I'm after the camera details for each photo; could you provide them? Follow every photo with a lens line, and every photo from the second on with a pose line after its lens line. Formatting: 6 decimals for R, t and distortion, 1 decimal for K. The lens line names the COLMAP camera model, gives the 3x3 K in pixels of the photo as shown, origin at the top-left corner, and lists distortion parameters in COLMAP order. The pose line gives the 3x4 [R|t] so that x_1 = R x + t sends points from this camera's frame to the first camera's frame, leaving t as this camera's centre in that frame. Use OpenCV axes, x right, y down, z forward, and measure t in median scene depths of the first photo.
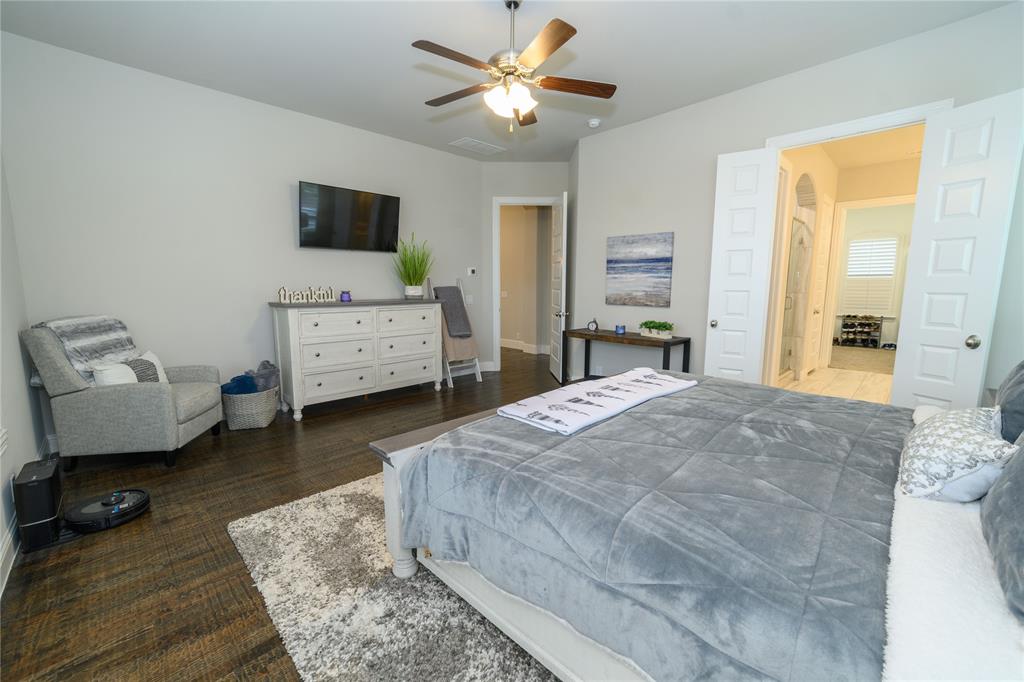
lens RADIAL K [[402.6, 0, 509.4], [0, 402.6, 337.0], [0, 0, 1]] dist [-0.027535, 0.011590]
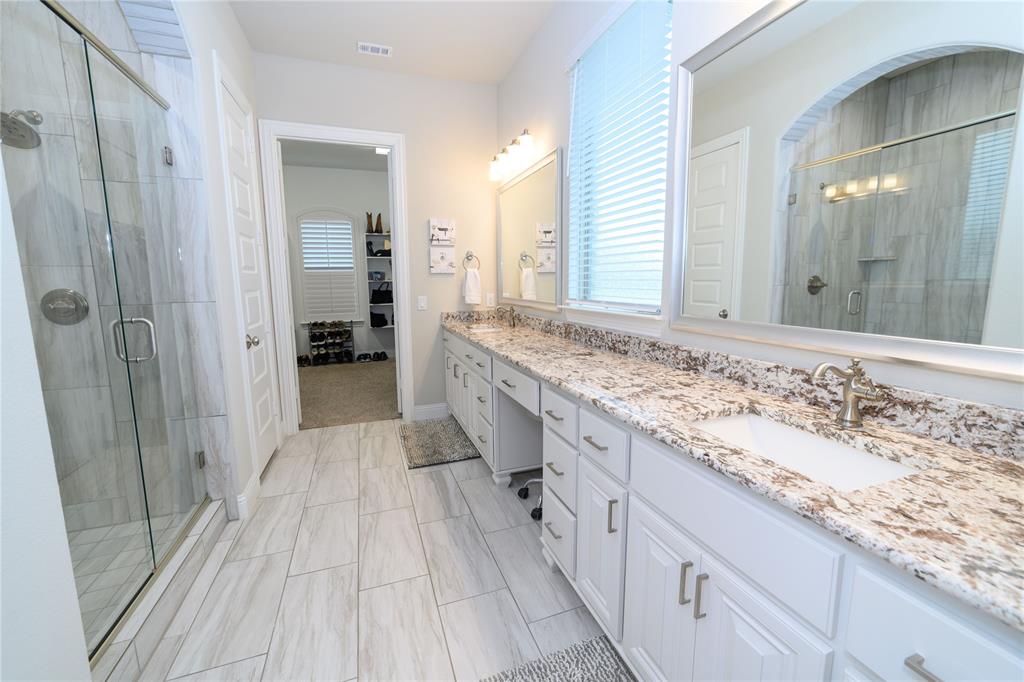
lens RADIAL K [[402.6, 0, 509.4], [0, 402.6, 337.0], [0, 0, 1]] dist [-0.027535, 0.011590]
pose [[0.395352, -0.123750, 0.910155, 0.336751], [0.123269, 0.989067, 0.080934, -0.046076], [-0.910221, 0.080196, 0.406284, 0.393811]]
